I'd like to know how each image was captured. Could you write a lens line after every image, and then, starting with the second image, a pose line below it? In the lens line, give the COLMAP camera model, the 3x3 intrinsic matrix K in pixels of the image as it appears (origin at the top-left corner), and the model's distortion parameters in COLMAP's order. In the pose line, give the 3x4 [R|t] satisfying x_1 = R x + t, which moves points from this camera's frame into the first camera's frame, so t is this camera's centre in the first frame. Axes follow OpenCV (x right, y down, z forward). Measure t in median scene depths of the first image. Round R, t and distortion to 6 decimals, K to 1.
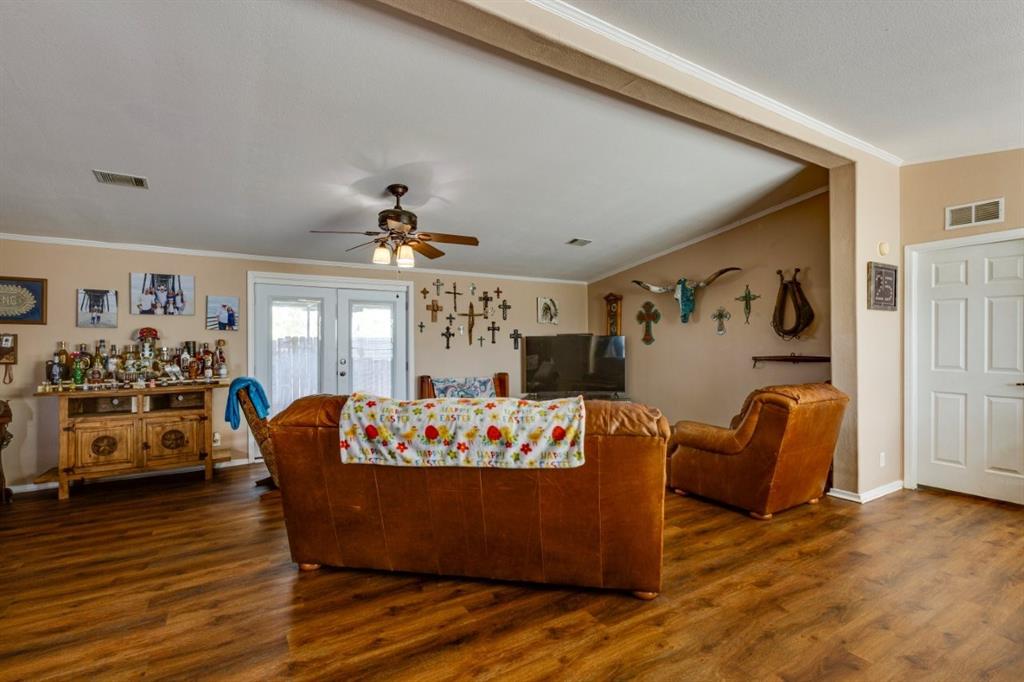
lens RADIAL K [[473.2, 0, 507.0], [0, 473.2, 343.3], [0, 0, 1]] dist [0.003688, 0.000313]
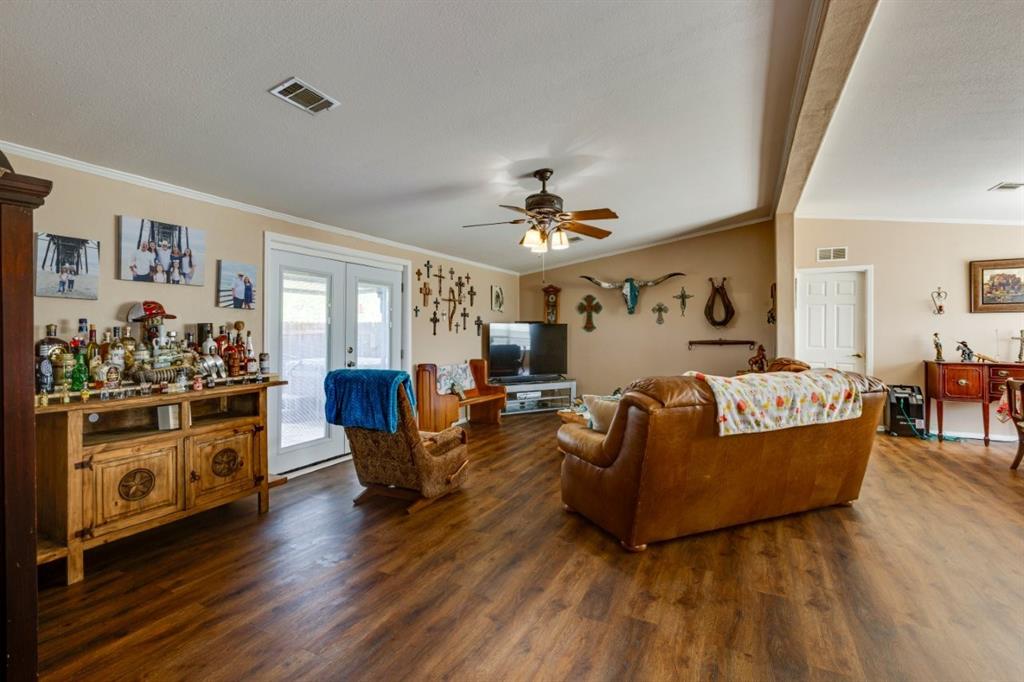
lens RADIAL K [[471.8, 0, 516.3], [0, 471.8, 328.5], [0, 0, 1]] dist [0.001619, 0.000318]
pose [[0.841174, 0.009241, 0.540685, -0.667292], [-0.005899, 0.999951, -0.007913, 0.006621], [-0.540732, 0.003466, 0.841188, 0.163811]]
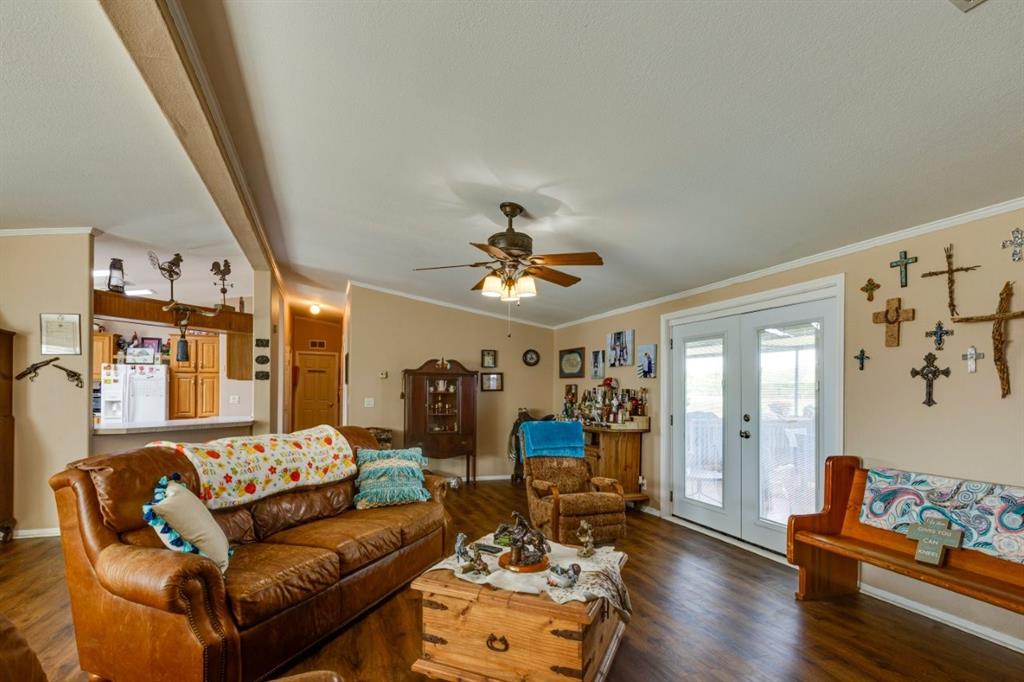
lens RADIAL K [[484.3, 0, 498.5], [0, 484.3, 388.1], [0, 0, 1]] dist [-0.002875, -0.000186]
pose [[-0.198736, -0.003681, -0.980046, 0.514675], [-0.004283, 0.999987, -0.002887, -0.001547], [0.980044, 0.003624, -0.198749, 0.946072]]
